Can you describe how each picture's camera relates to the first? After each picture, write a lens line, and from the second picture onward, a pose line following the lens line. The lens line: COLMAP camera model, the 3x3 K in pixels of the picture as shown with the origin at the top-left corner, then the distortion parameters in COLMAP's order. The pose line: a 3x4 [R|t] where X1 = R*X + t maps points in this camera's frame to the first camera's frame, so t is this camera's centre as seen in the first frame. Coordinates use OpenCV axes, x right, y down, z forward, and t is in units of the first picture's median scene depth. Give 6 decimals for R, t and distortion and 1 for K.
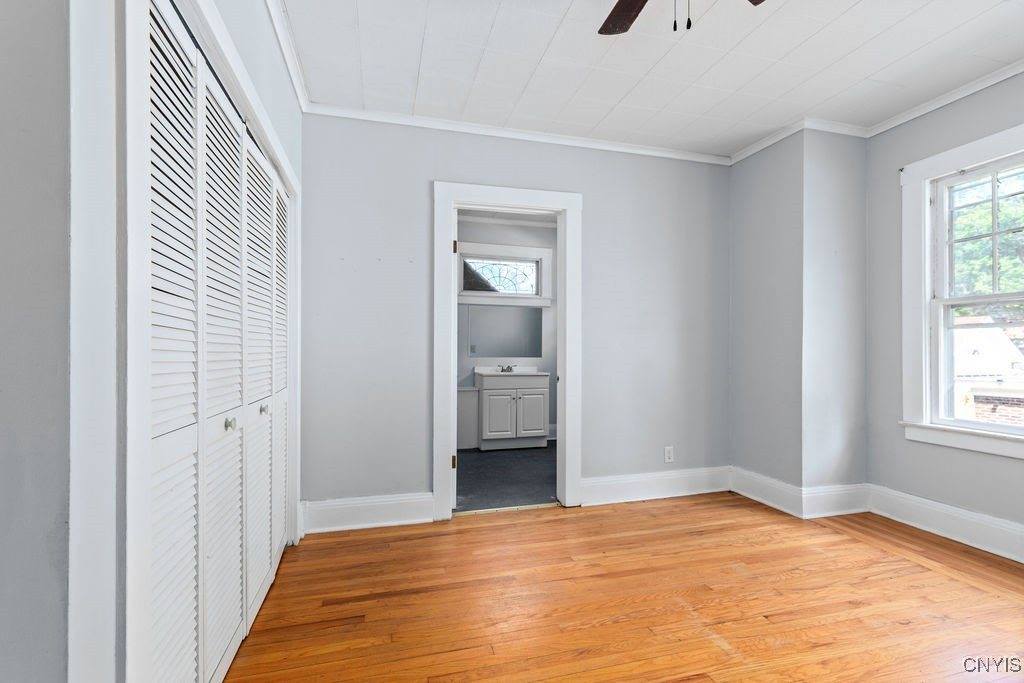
lens RADIAL K [[465.4, 0, 509.4], [0, 465.4, 348.1], [0, 0, 1]] dist [0.004316, 0.000681]
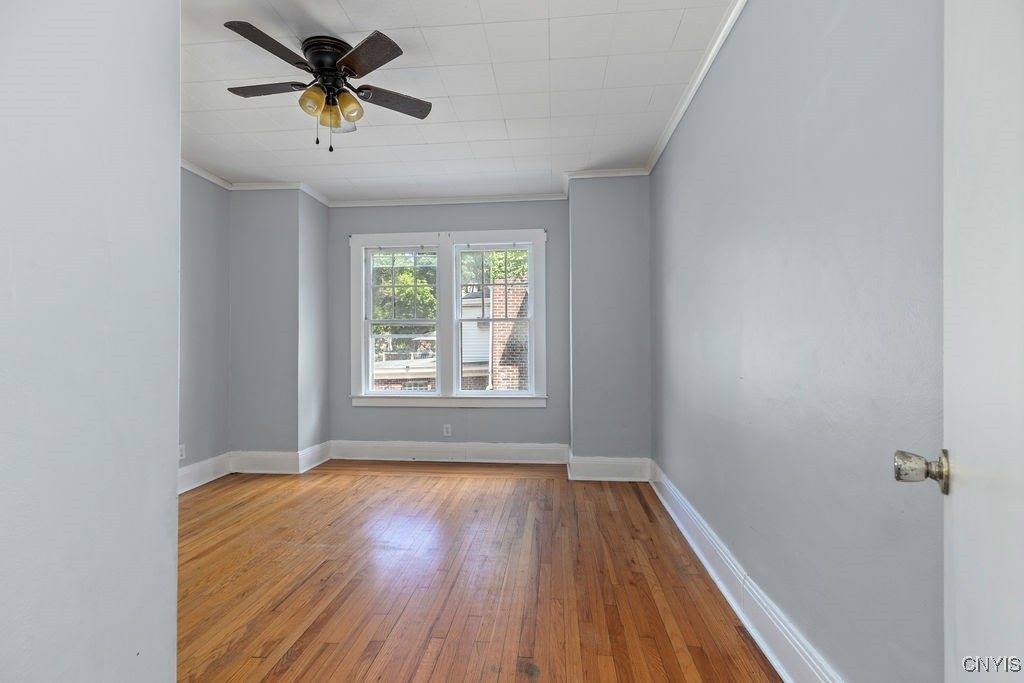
lens RADIAL K [[465.4, 0, 511.0], [0, 465.4, 343.4], [0, 0, 1]] dist [0.004316, 0.000681]
pose [[0.358631, 0.006357, 0.933458, -0.449235], [0.000463, 0.999975, -0.006987, -0.008349], [-0.933479, 0.002938, 0.358620, -0.074631]]
